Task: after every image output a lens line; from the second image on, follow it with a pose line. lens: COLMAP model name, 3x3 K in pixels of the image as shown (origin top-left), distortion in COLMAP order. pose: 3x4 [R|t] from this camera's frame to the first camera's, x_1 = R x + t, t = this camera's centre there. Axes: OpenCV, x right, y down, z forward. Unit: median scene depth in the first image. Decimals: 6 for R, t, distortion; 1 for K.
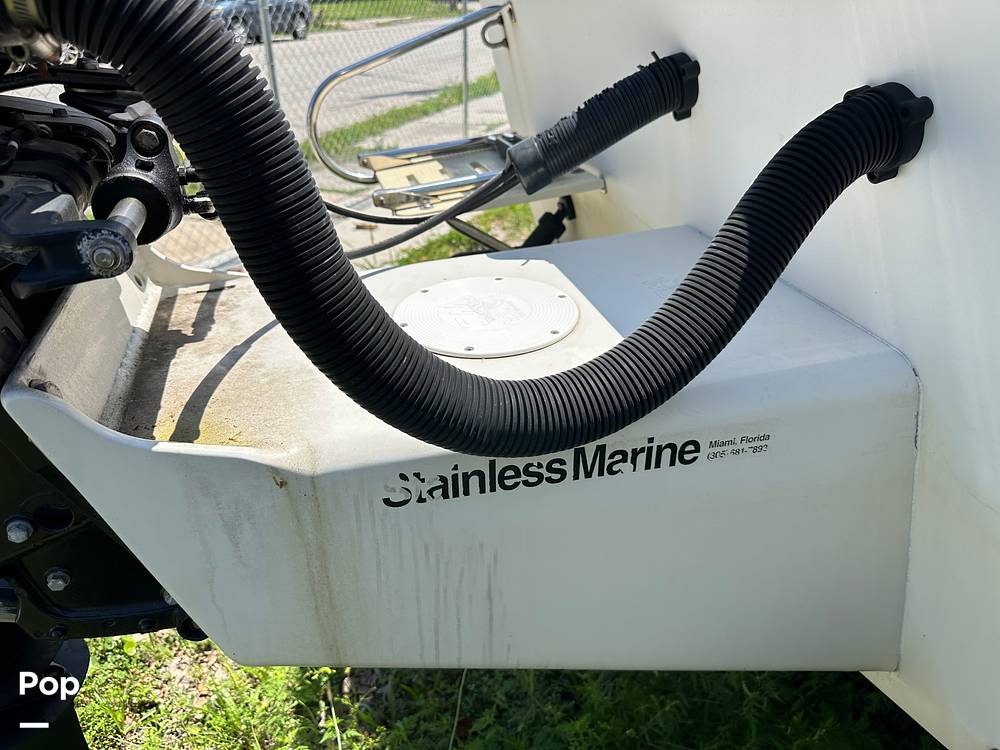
lens RADIAL K [[710.8, 0, 496.4], [0, 710.8, 372.2], [0, 0, 1]] dist [0.070584, -0.089555]
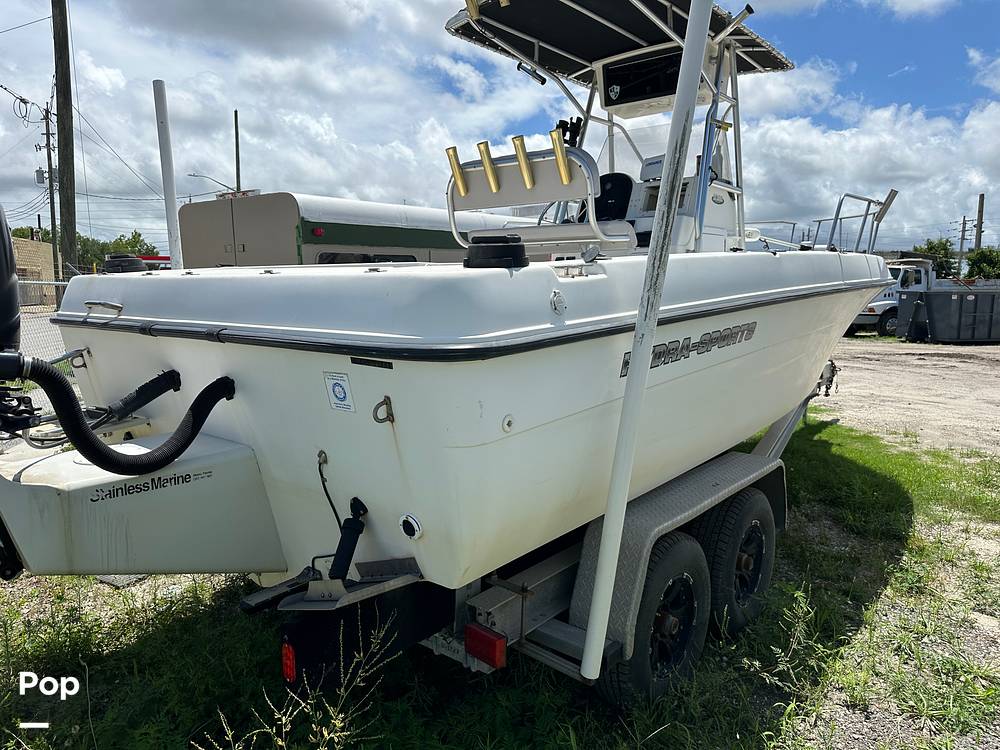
lens RADIAL K [[710.8, 0, 496.4], [0, 710.8, 372.2], [0, 0, 1]] dist [0.070584, -0.089555]
pose [[0.808495, -0.054494, 0.585975, -0.512088], [0.265663, 0.922273, -0.280777, 0.979073], [-0.525128, 0.382678, 0.760130, -2.529174]]
